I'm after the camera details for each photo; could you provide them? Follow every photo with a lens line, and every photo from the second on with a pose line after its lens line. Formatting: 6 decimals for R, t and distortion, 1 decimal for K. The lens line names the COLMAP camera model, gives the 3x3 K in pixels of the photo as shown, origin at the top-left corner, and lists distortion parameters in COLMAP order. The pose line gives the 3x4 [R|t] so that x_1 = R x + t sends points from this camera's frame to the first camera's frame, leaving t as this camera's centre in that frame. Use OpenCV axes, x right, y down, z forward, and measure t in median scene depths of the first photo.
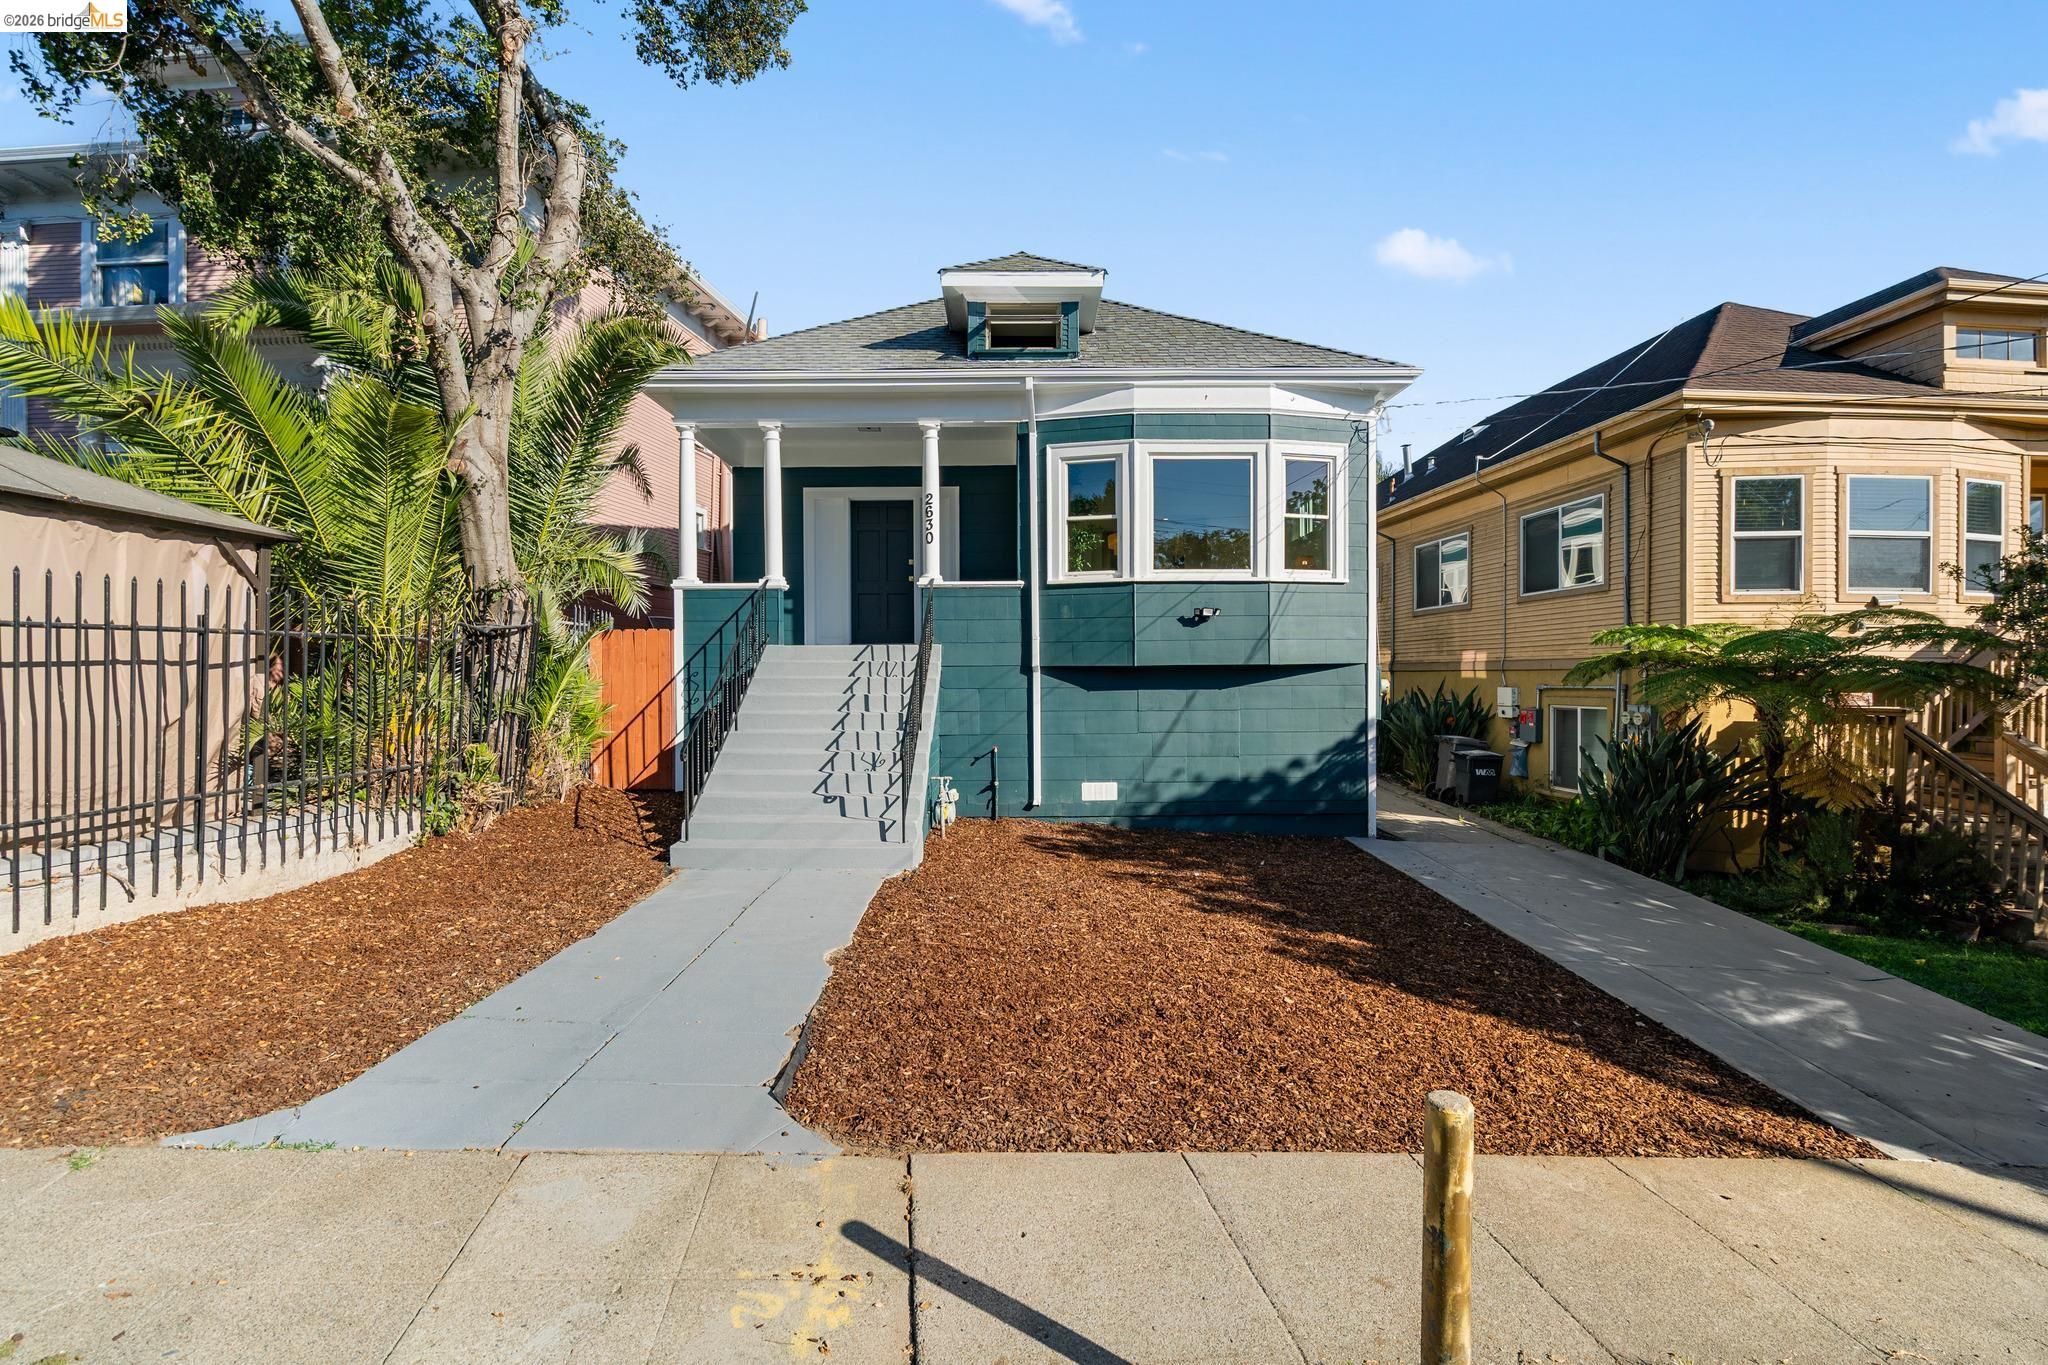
lens RADIAL K [[926.8, 0, 1018.4], [0, 926.8, 681.4], [0, 0, 1]] dist [-0.000806, 0.001016]
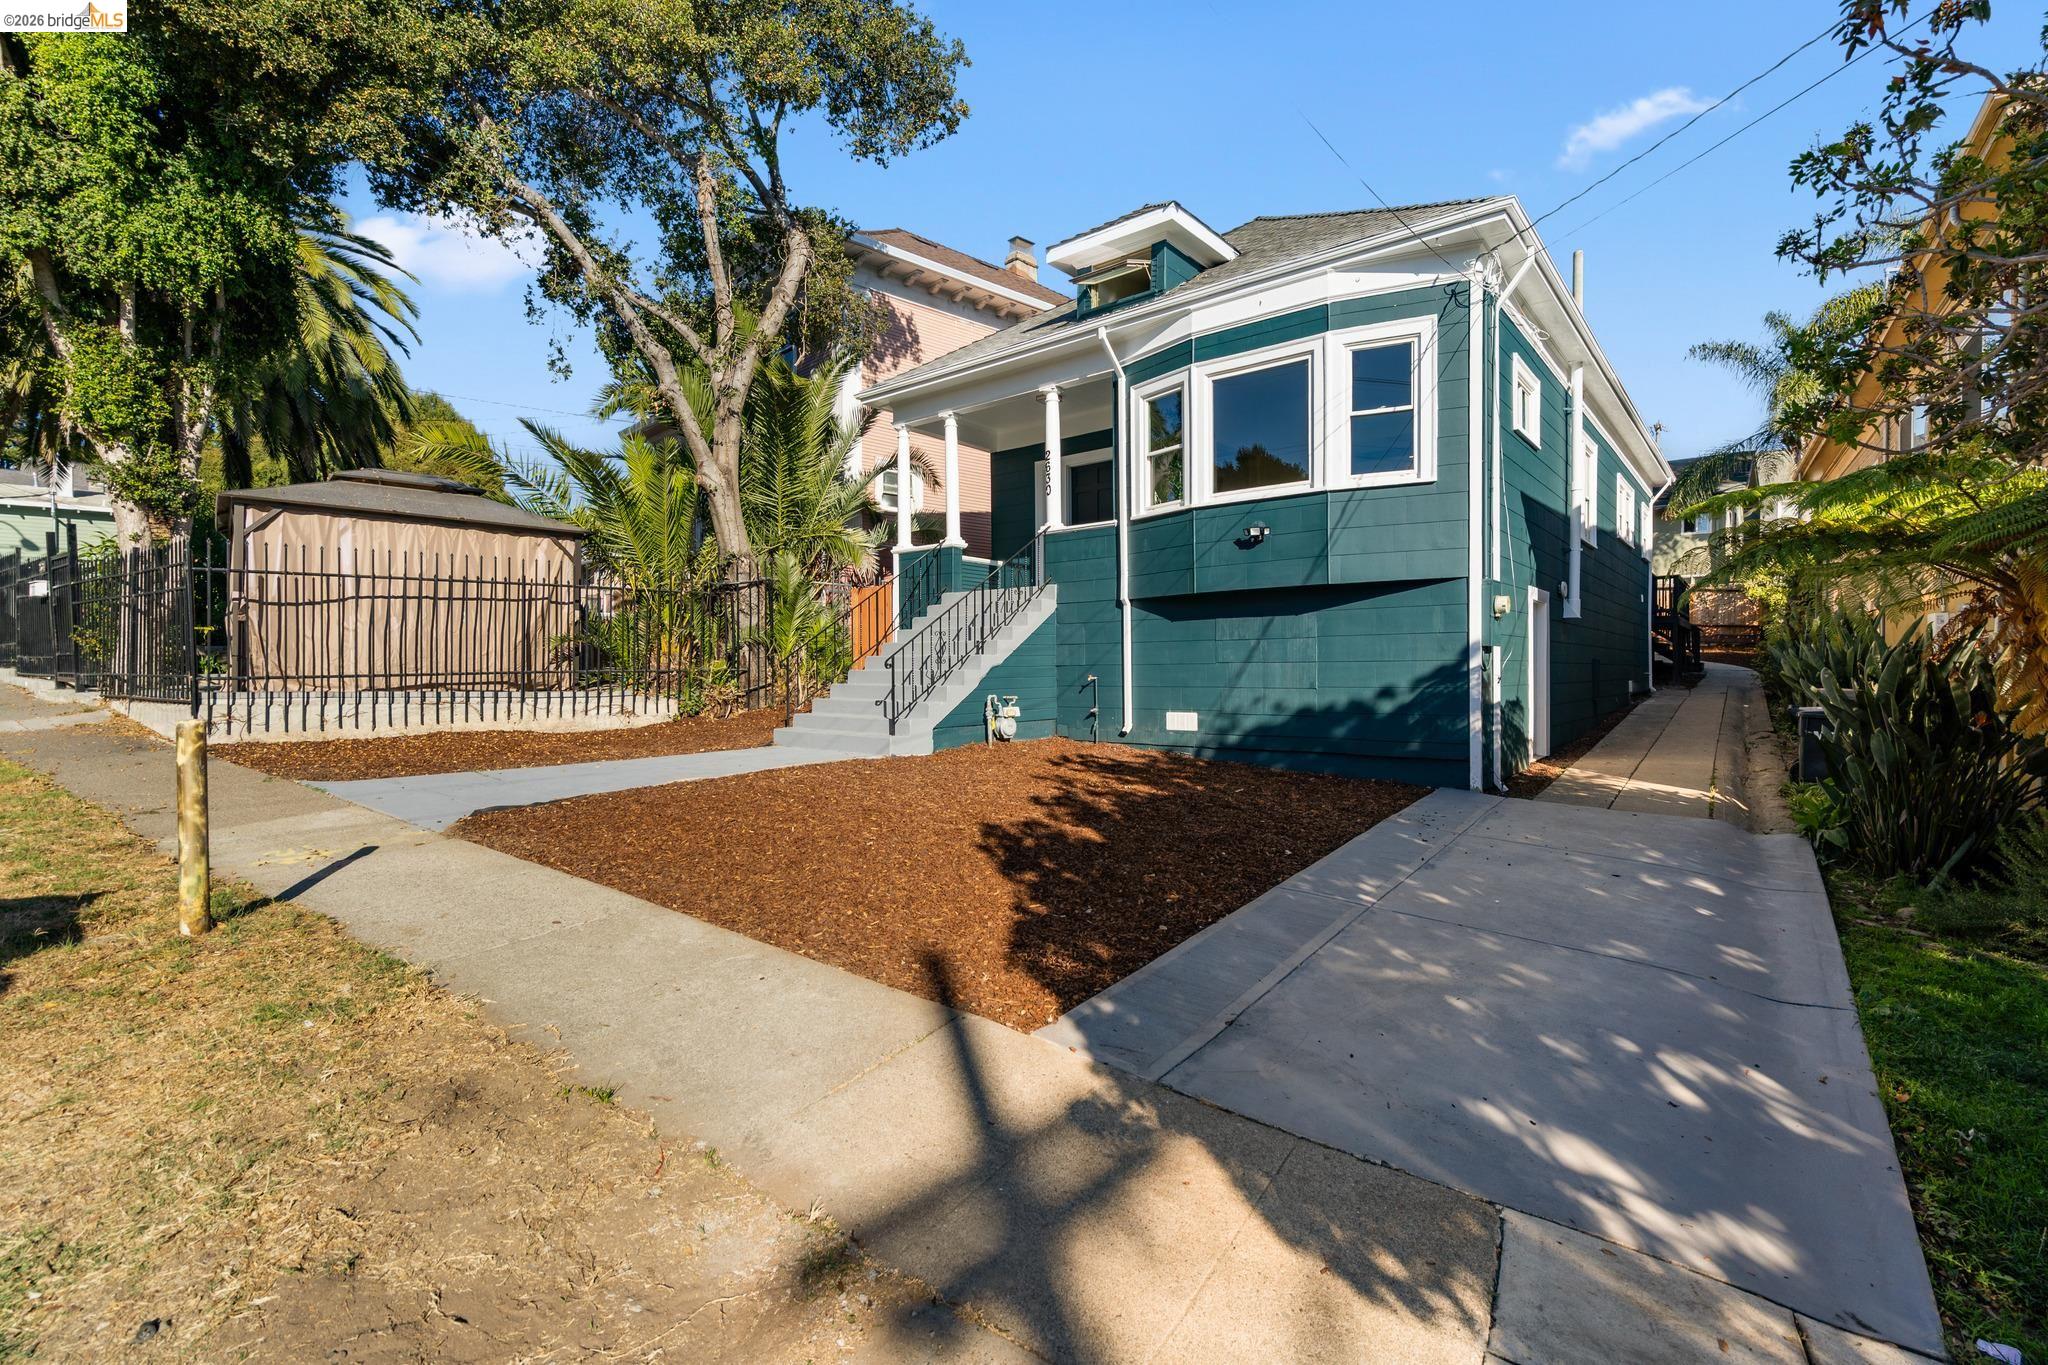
lens RADIAL K [[913.3, 0, 1018.0], [0, 913.3, 676.7], [0, 0, 1]] dist [0.001999, 0.000321]
pose [[0.768038, 0.005344, -0.640382, 0.594888], [-0.002995, 0.999984, 0.004754, 0.067315], [0.640397, -0.001734, 0.768042, 0.125702]]
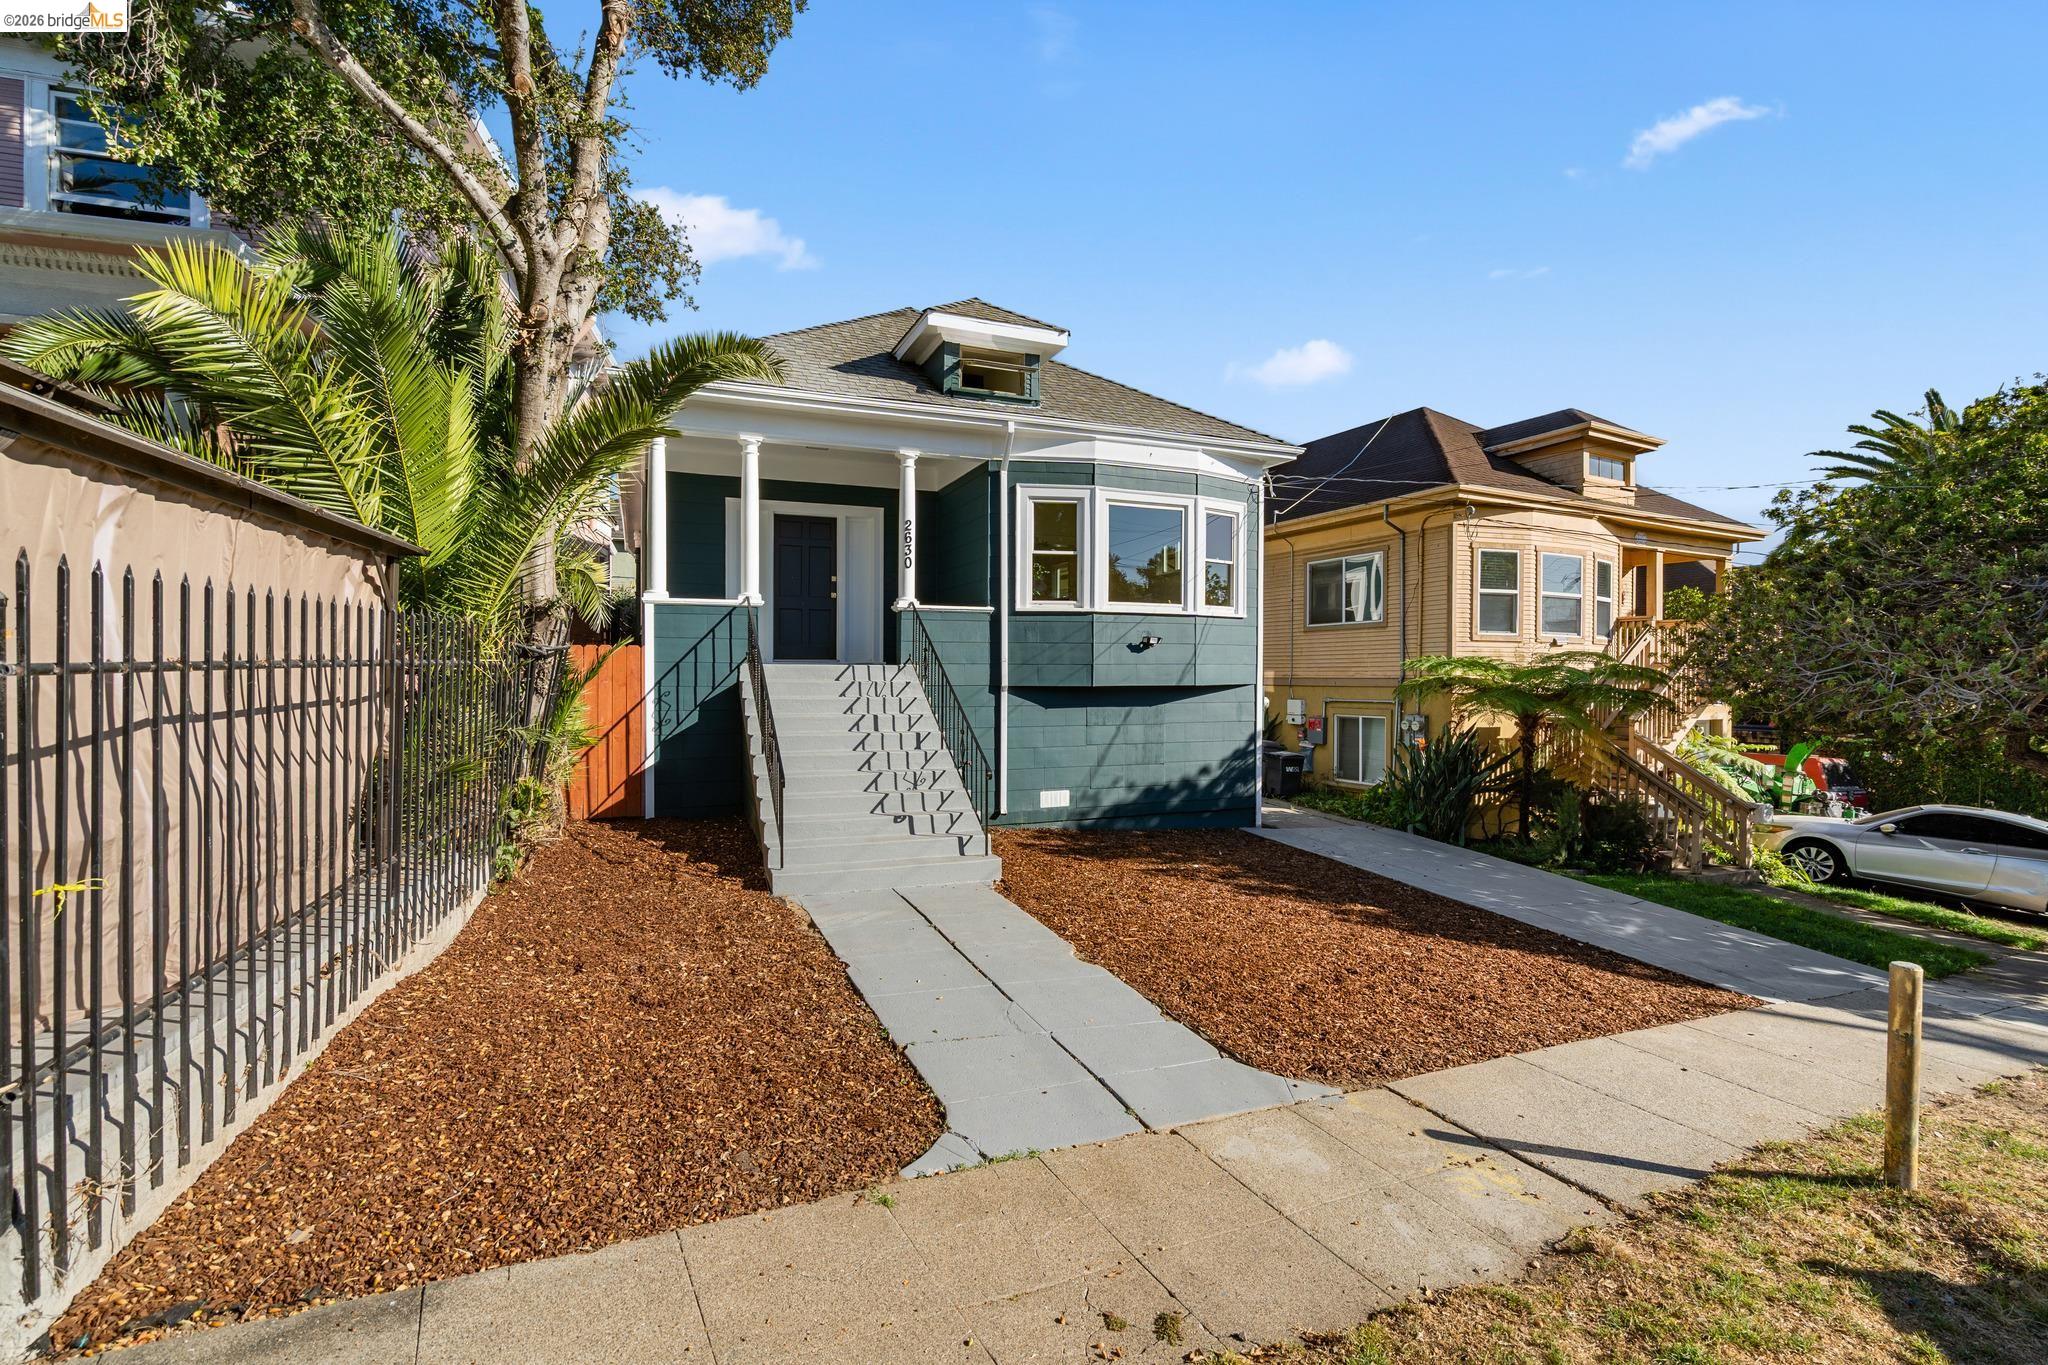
lens RADIAL K [[926.8, 0, 1018.4], [0, 926.8, 681.4], [0, 0, 1]] dist [-0.000806, 0.001016]
pose [[0.927273, 0.004046, 0.374365, -0.374137], [-0.004446, 0.999990, 0.000205, -0.022380], [-0.374361, -0.001854, 0.927281, -0.012456]]
